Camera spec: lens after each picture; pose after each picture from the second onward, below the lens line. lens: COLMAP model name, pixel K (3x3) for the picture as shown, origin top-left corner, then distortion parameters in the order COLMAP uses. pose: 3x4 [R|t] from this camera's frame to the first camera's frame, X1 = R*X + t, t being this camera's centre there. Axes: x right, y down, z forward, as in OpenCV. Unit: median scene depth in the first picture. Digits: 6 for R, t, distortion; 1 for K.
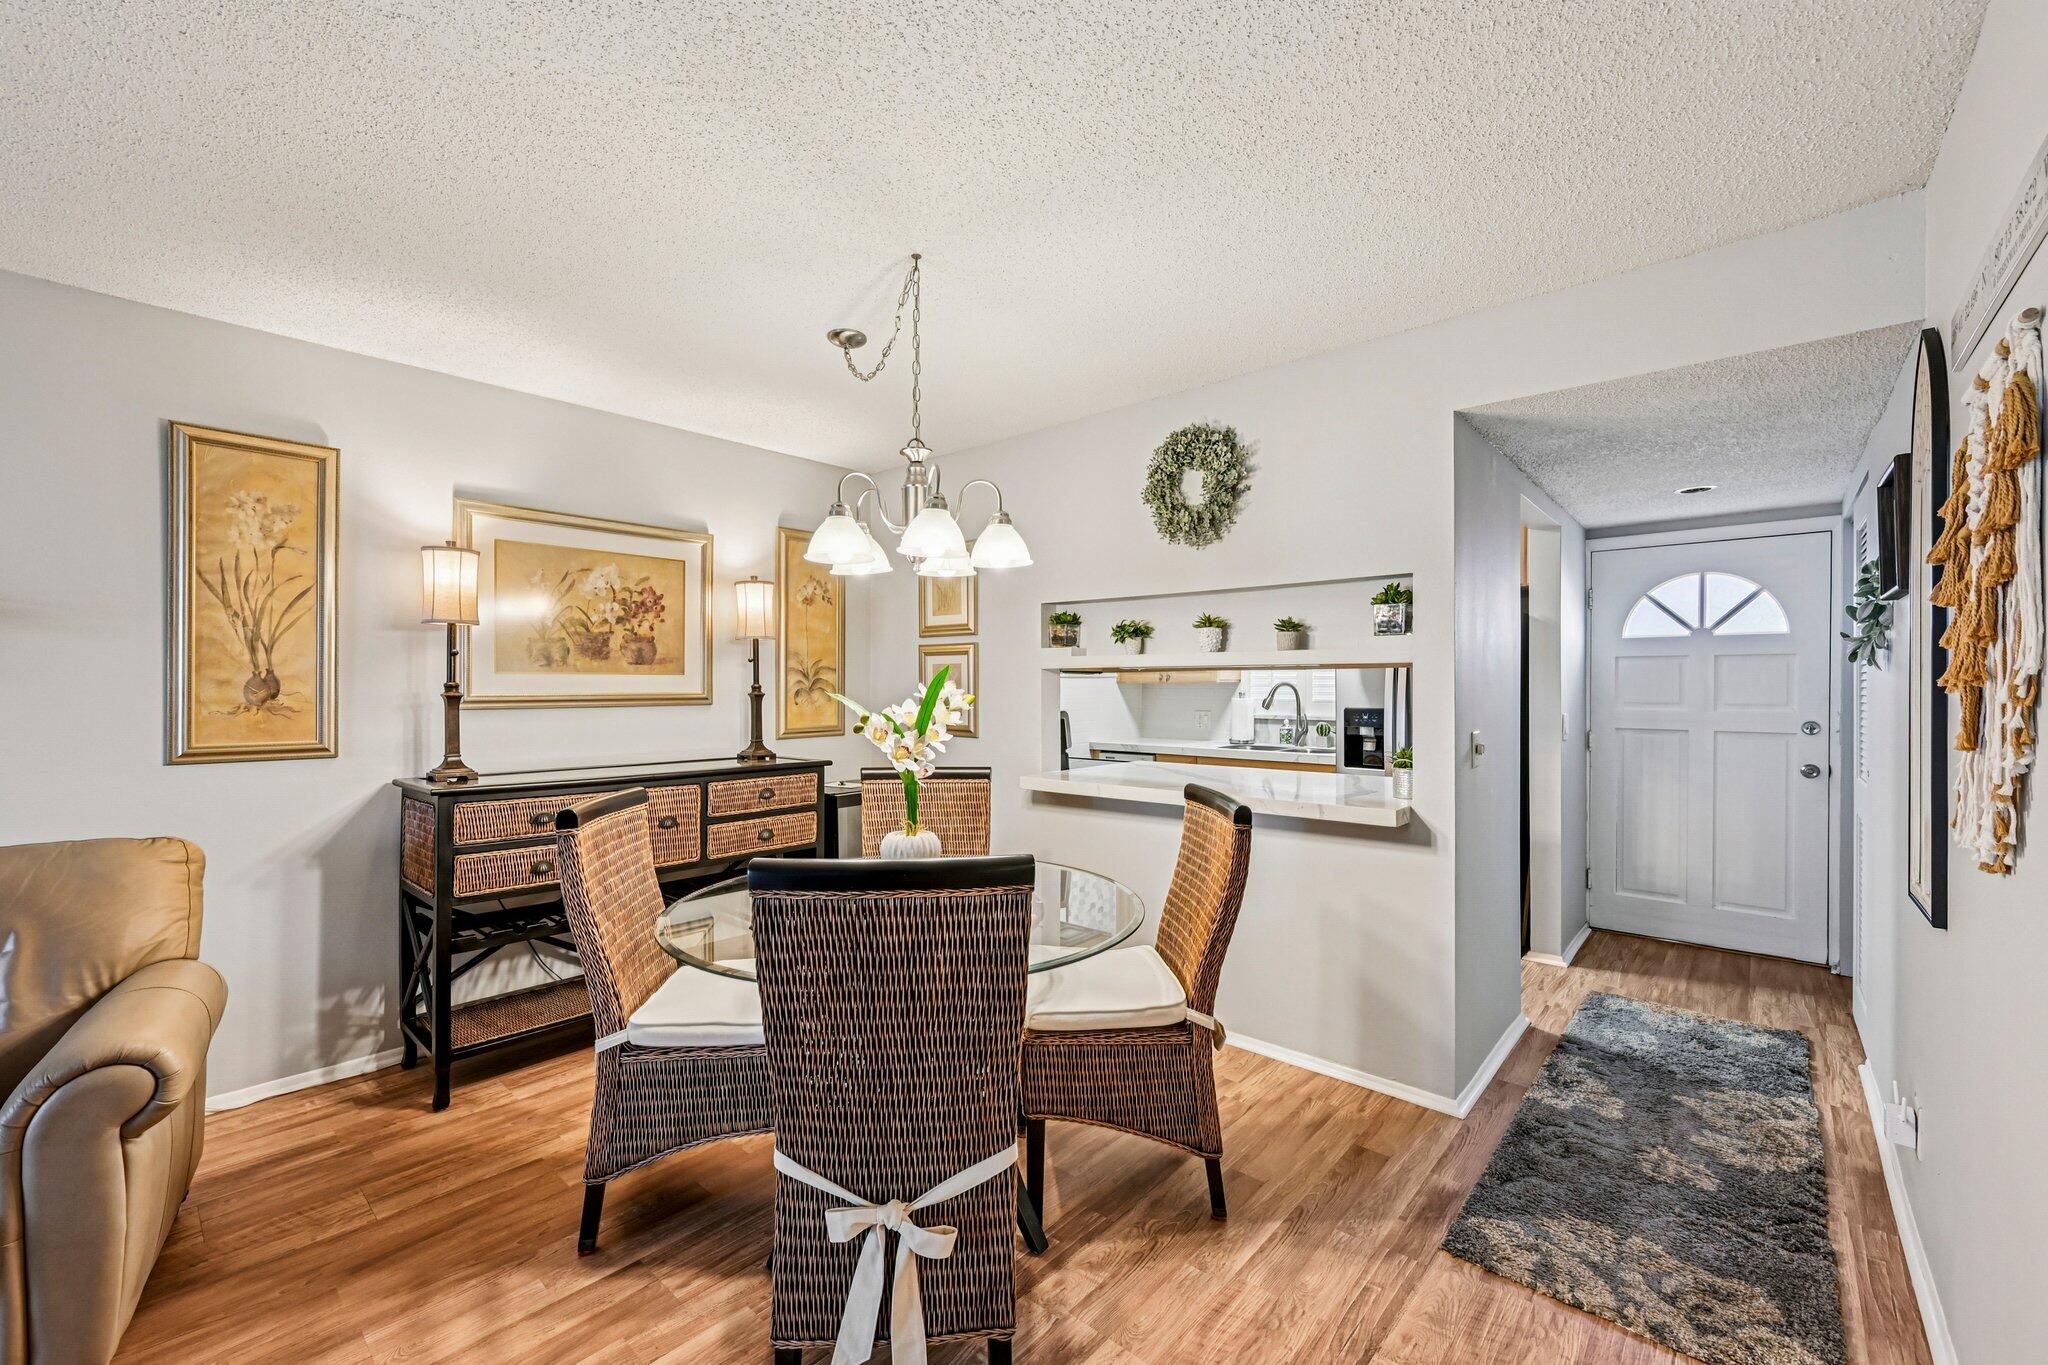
lens RADIAL K [[827.1, 0, 1018.8], [0, 827.1, 695.1], [0, 0, 1]] dist [0.000591, -0.000136]
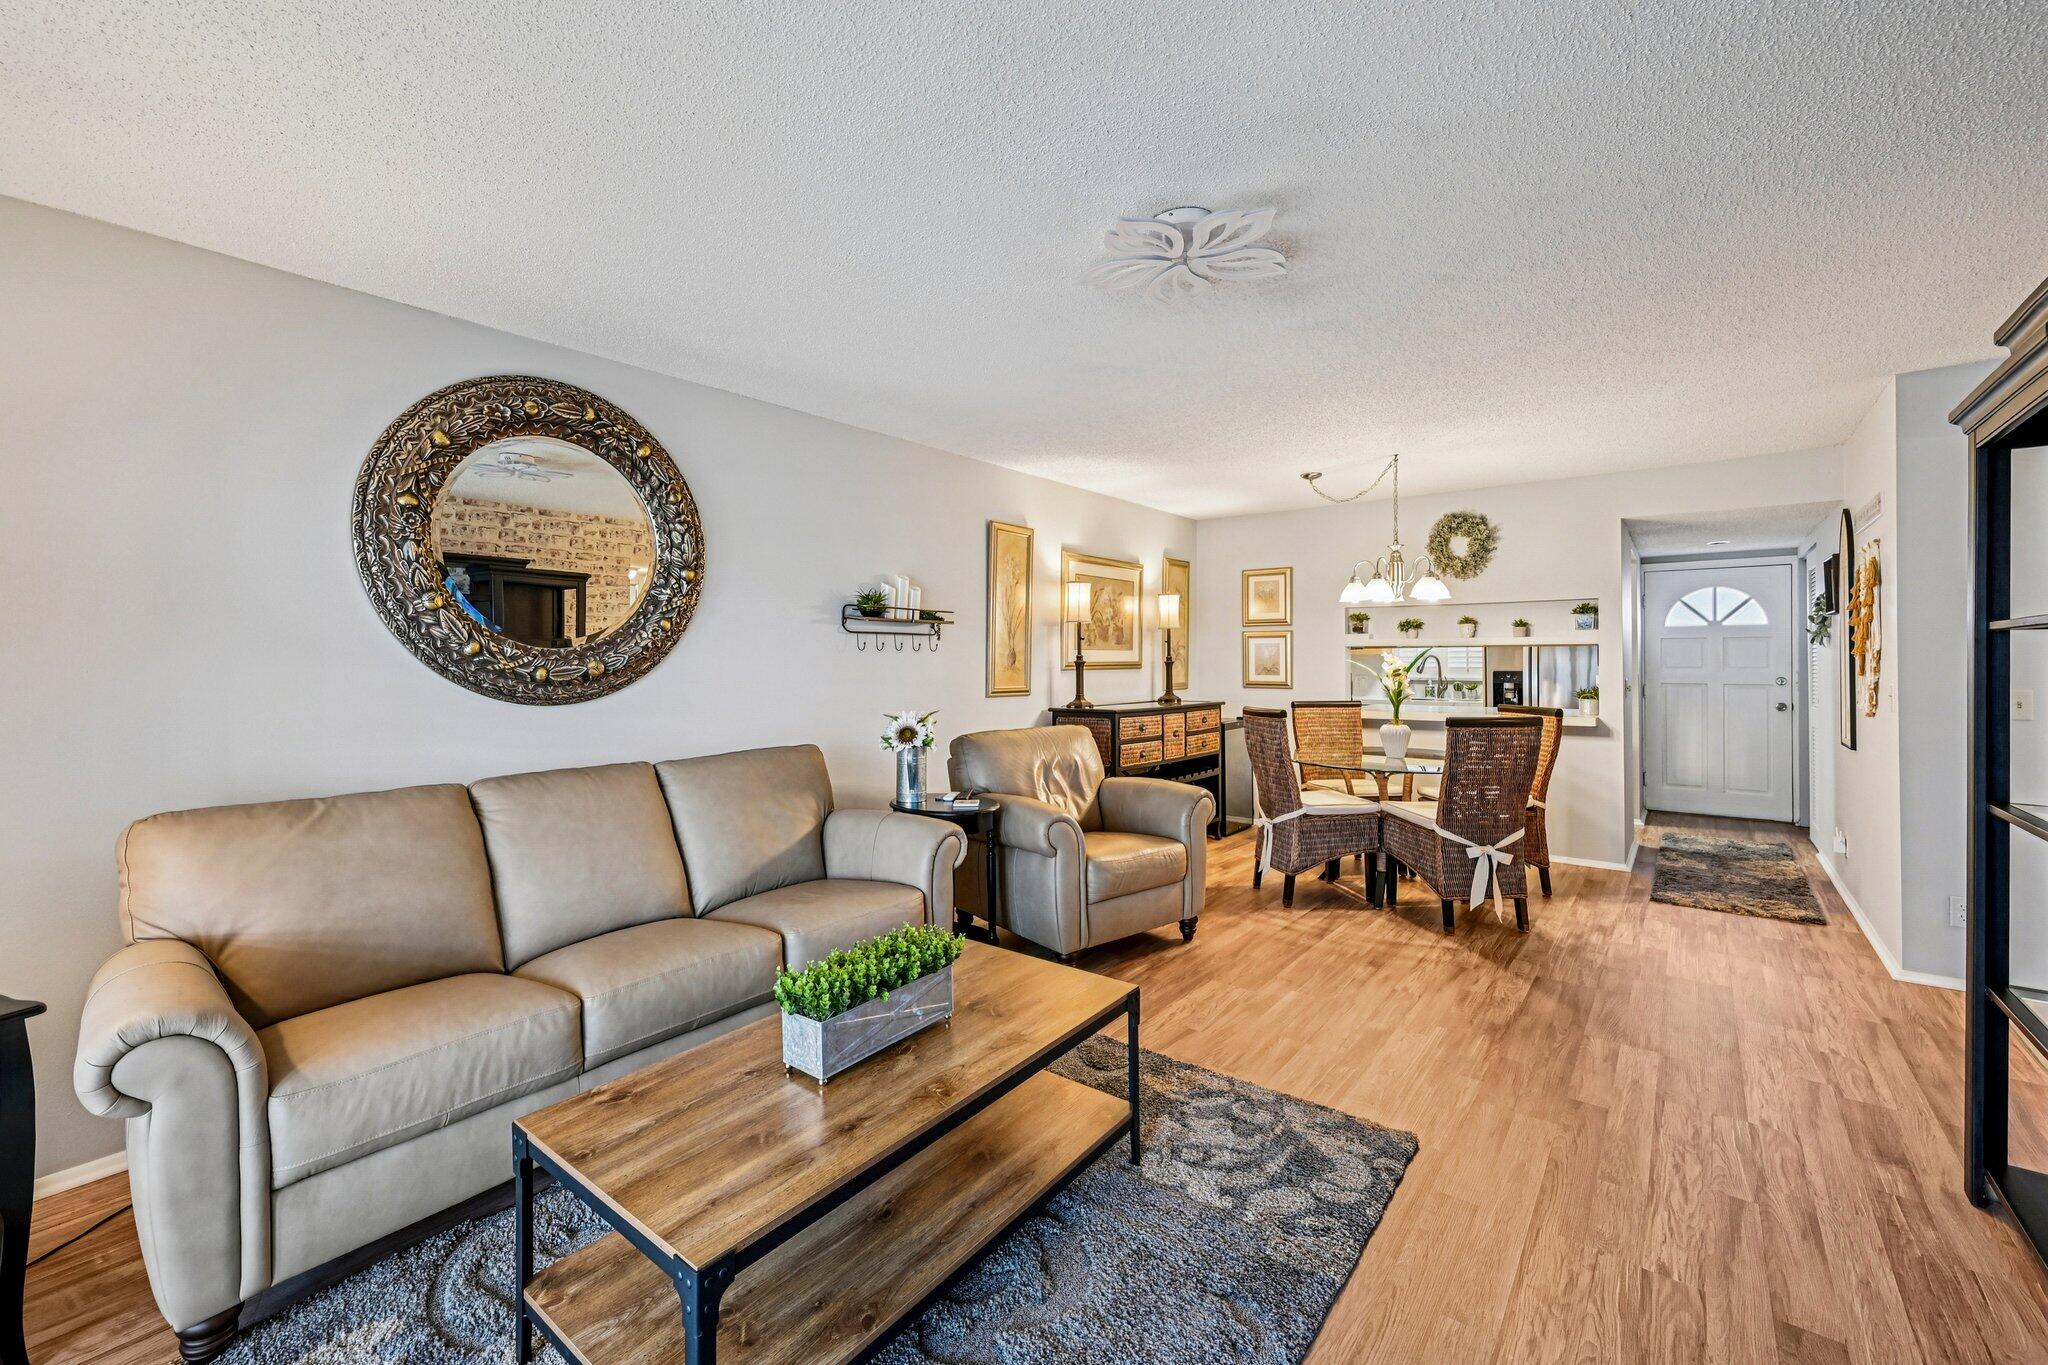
lens RADIAL K [[827.9, 0, 1026.0], [0, 827.9, 660.7], [0, 0, 1]] dist [0.000075, -0.000237]
pose [[0.998653, -0.001937, 0.051856, -0.777085], [0.002517, 0.999935, -0.011134, 0.015214], [-0.051831, 0.011249, 0.998592, -0.703942]]
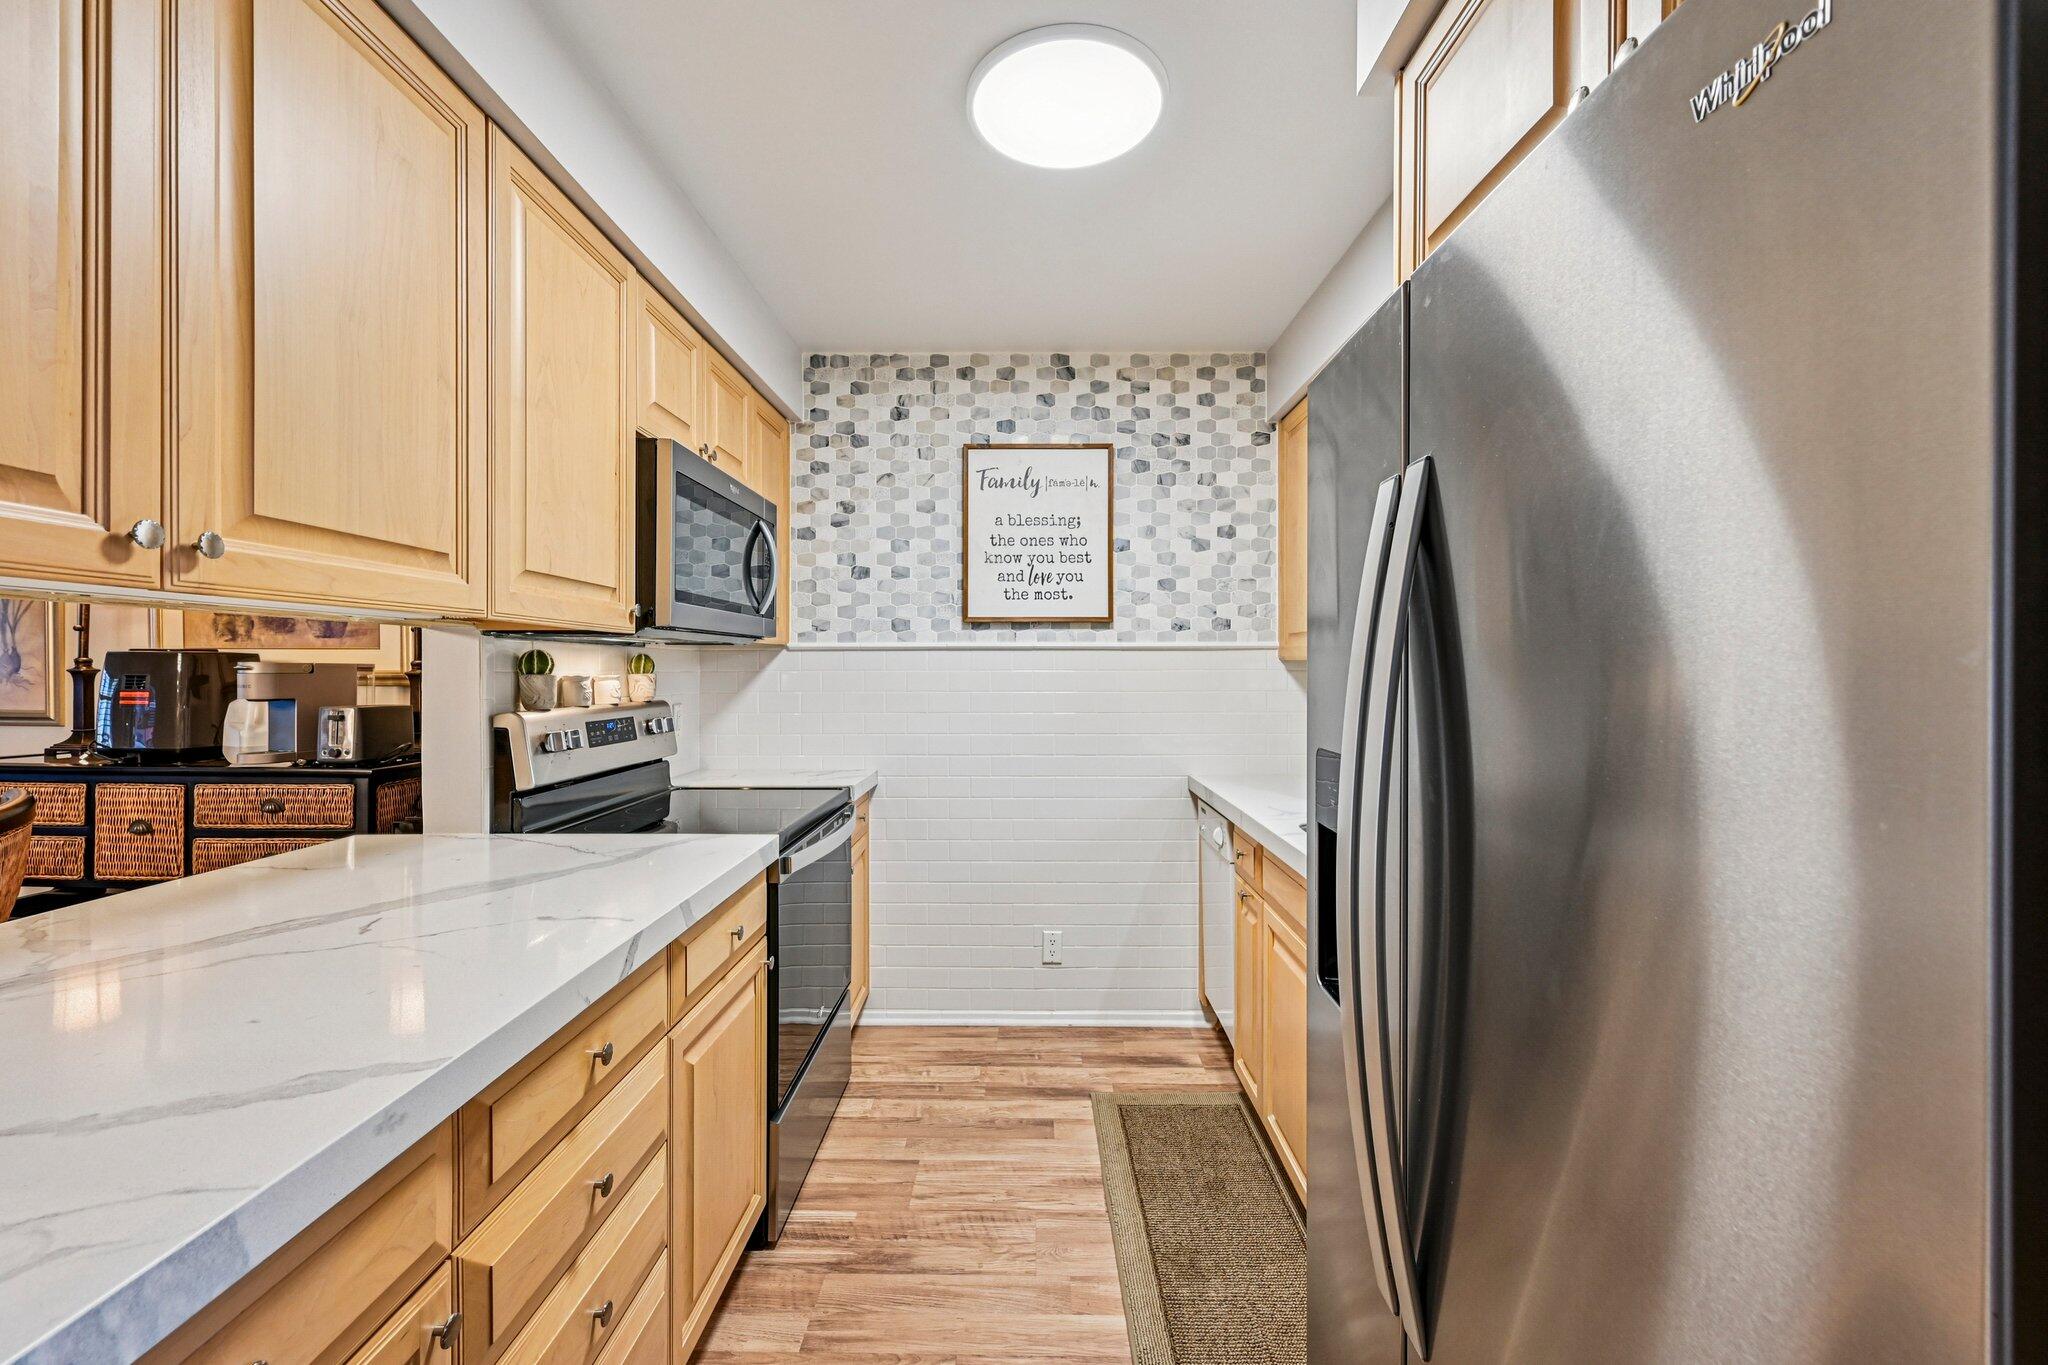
lens RADIAL K [[831.7, 0, 1025.3], [0, 831.7, 676.0], [0, 0, 1]] dist [0.000453, -0.000499]
pose [[0.656157, 0.010577, -0.754550, 0.721716], [-0.012403, 0.999918, 0.003230, -0.009290], [0.754522, 0.007239, 0.656235, 1.040270]]
